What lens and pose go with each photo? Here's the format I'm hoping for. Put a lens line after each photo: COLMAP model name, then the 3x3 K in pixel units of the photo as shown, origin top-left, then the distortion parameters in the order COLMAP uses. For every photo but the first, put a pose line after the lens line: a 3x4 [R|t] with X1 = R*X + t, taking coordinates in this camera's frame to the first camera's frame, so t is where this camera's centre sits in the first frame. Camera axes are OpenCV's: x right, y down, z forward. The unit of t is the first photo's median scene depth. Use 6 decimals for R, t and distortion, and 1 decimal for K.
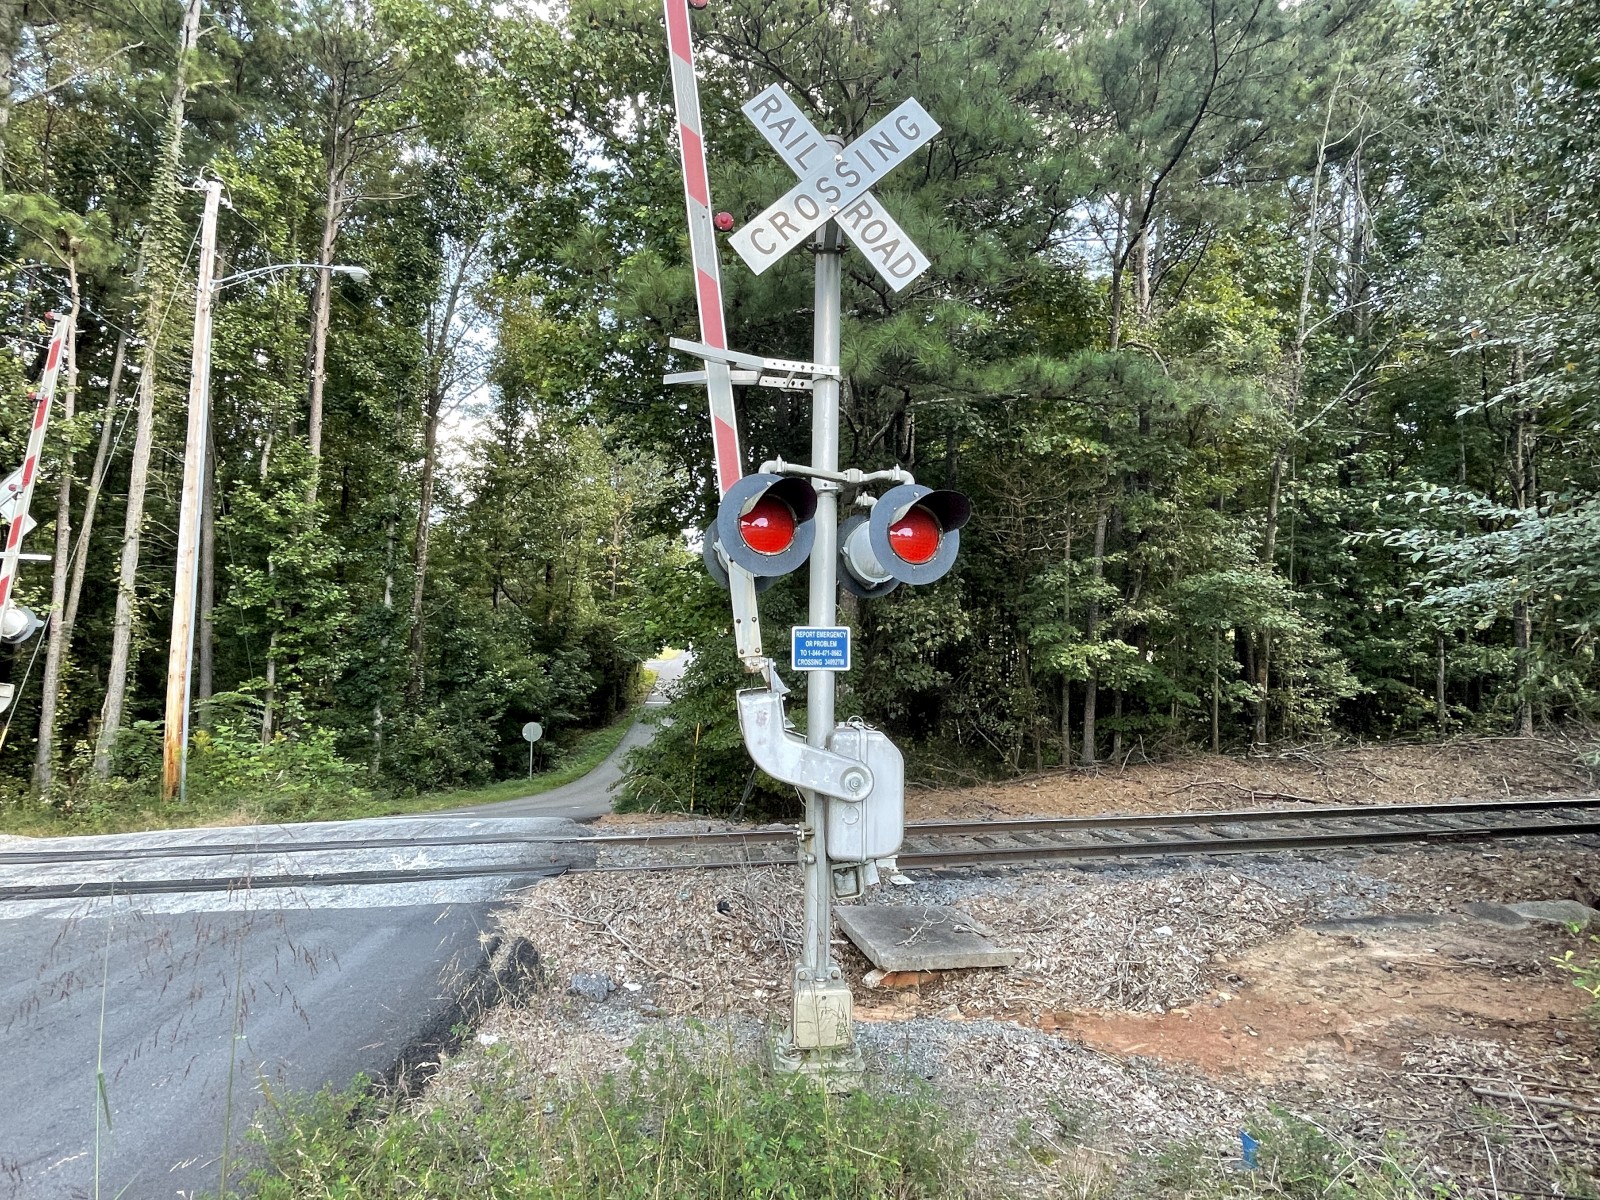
lens RADIAL K [[846.7, 0, 805.0], [0, 846.7, 599.1], [0, 0, 1]] dist [0.000915, -0.001482]
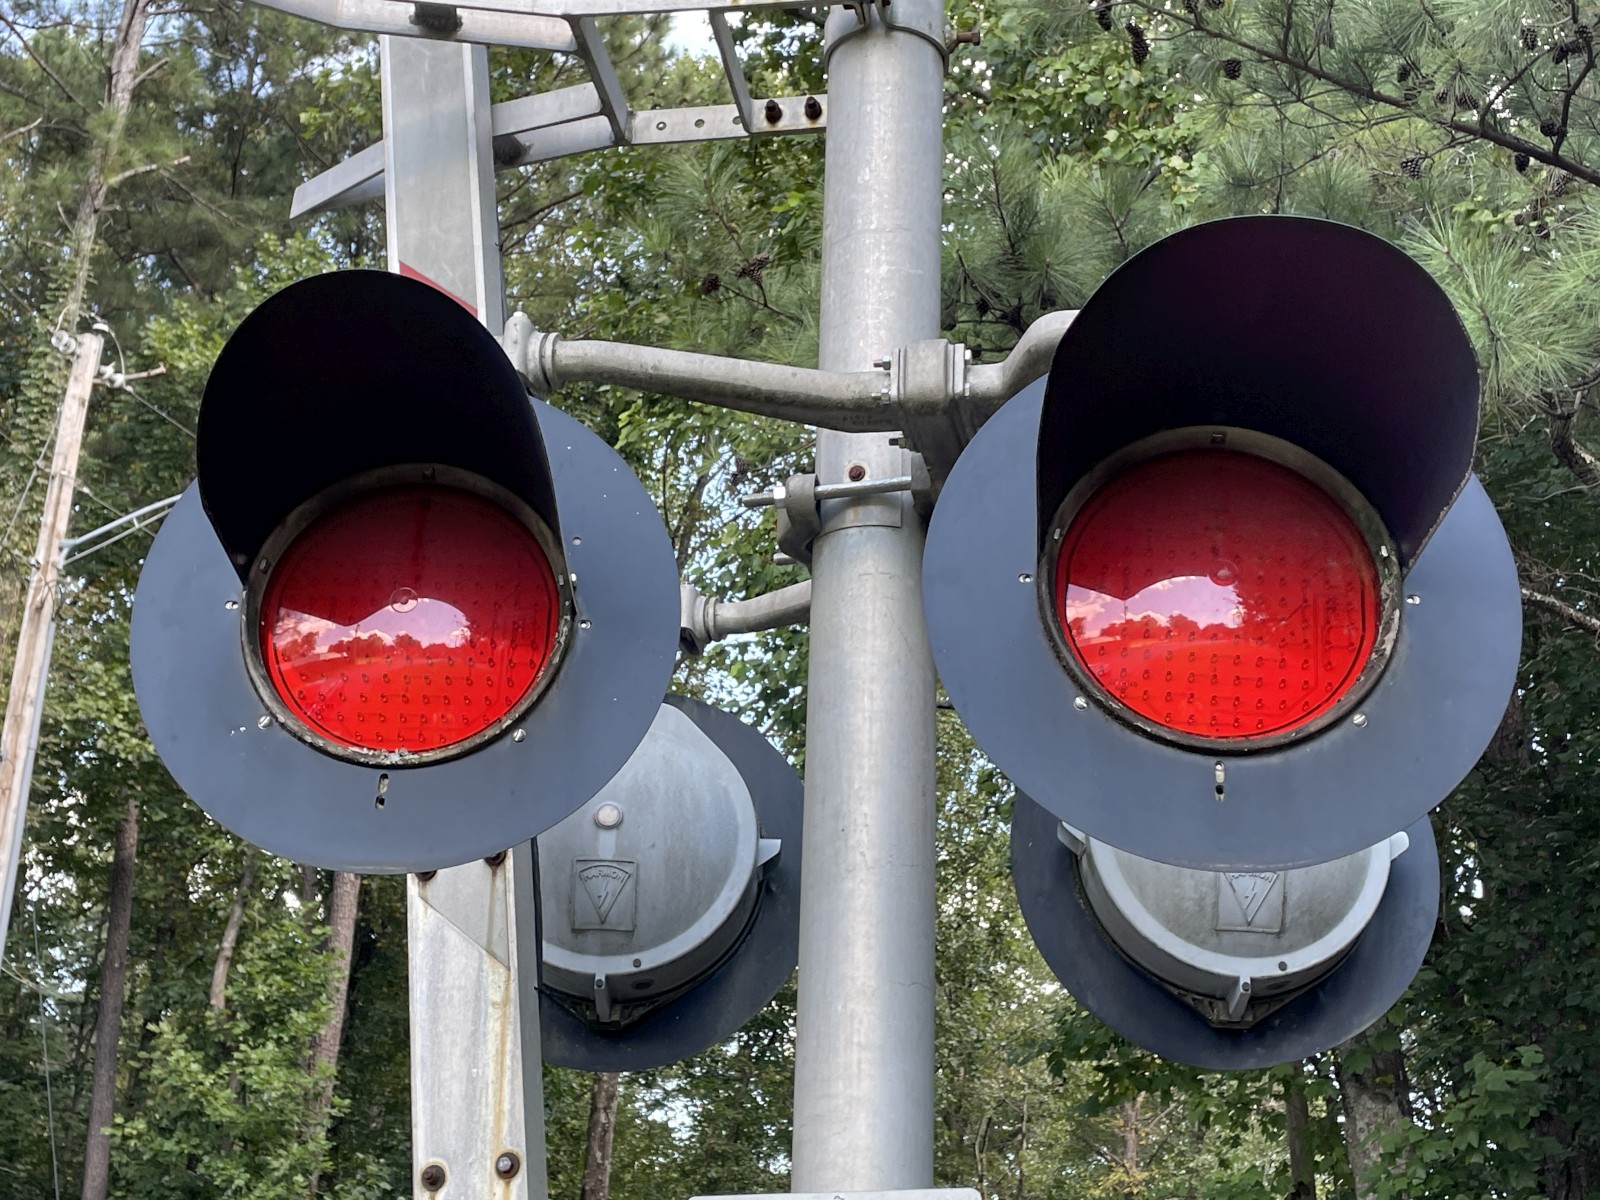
lens RADIAL K [[2199.4, 0, 801.7], [0, 2199.4, 600.2], [0, 0, 1]] dist [0.072397, 0.000000]
pose [[0.919674, -0.132820, -0.369539, 0.059755], [0.007507, 0.946836, -0.321629, 0.019502], [0.392612, 0.293020, 0.871777, 0.151502]]
